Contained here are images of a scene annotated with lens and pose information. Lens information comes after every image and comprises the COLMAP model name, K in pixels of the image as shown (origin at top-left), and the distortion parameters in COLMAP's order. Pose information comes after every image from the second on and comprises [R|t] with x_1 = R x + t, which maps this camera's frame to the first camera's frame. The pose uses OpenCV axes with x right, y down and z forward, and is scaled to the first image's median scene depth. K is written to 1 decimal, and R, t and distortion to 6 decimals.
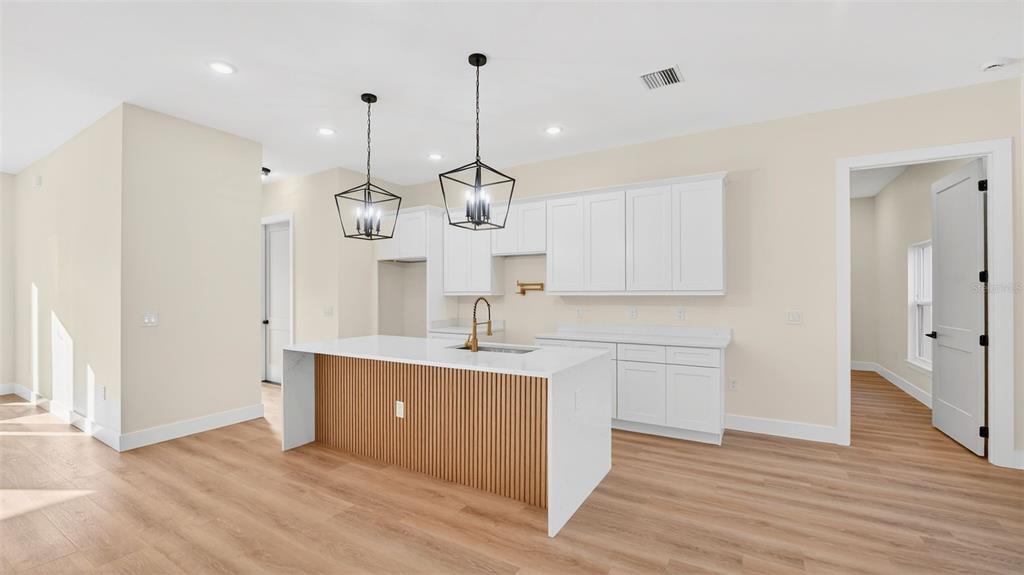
lens RADIAL K [[419.4, 0, 508.9], [0, 419.4, 293.7], [0, 0, 1]] dist [-0.024478, 0.000153]
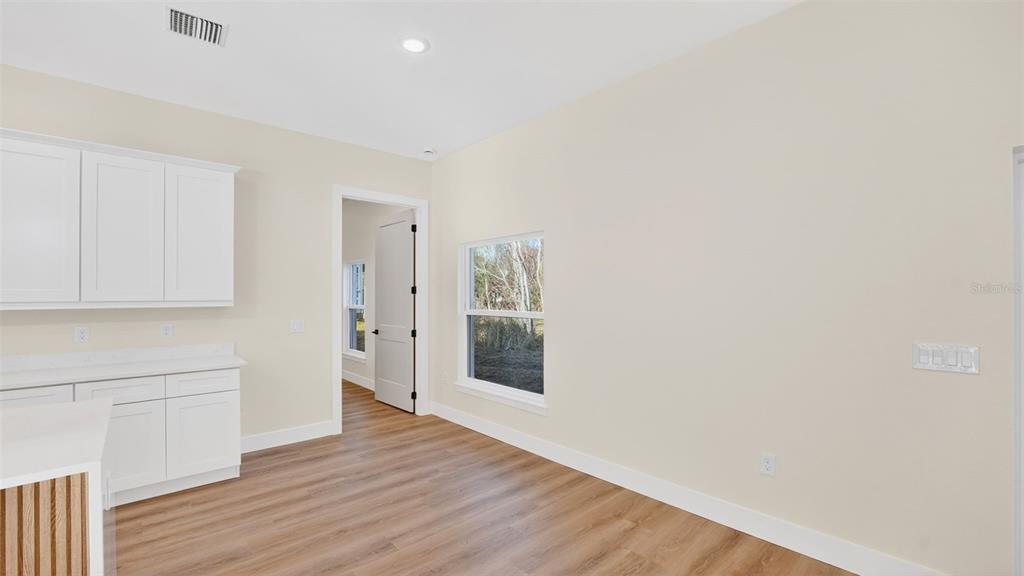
lens RADIAL K [[419.4, 0, 508.9], [0, 419.4, 294.2], [0, 0, 1]] dist [-0.024478, 0.000153]
pose [[0.296306, 0.004112, 0.955084, -0.176012], [0.001281, 0.999988, -0.004703, -0.019405], [-0.955092, 0.002616, 0.296297, 0.213411]]
